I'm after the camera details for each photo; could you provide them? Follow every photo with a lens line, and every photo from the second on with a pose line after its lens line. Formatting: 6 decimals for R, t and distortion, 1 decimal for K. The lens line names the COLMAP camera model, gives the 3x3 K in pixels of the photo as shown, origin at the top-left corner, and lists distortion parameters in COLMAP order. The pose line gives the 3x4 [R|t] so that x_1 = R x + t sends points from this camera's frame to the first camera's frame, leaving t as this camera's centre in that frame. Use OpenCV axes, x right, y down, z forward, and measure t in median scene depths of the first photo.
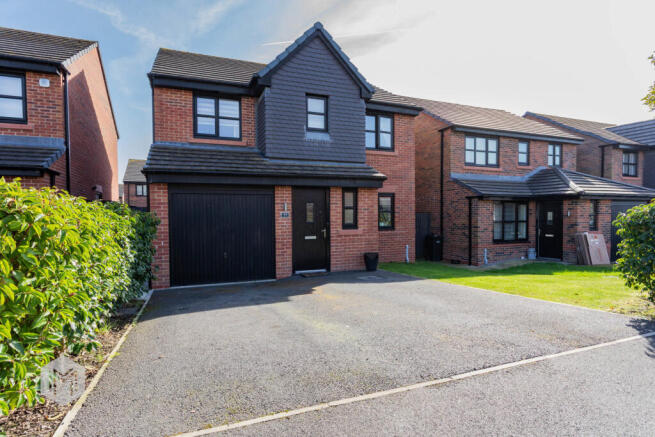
lens RADIAL K [[349.8, 0, 326.6], [0, 349.8, 218.4], [0, 0, 1]] dist [0.001209, 0.000730]
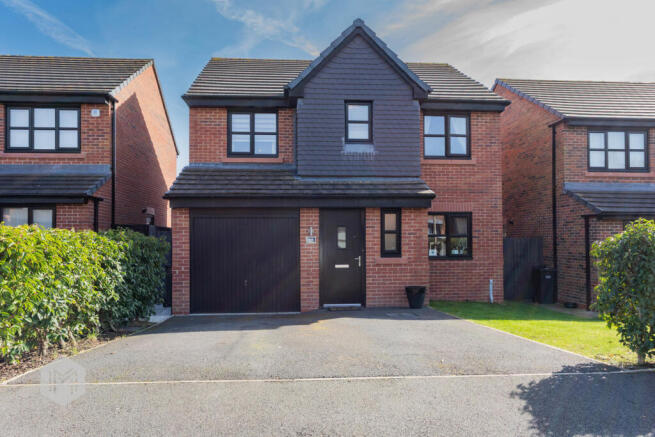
lens RADIAL K [[483.5, 0, 328.1], [0, 483.5, 220.1], [0, 0, 1]] dist [0.003194, 0.001186]
pose [[0.957266, -0.007628, -0.289108, 0.258905], [-0.005800, 0.998945, -0.045561, -0.004631], [0.289150, 0.045291, 0.956212, -0.158019]]
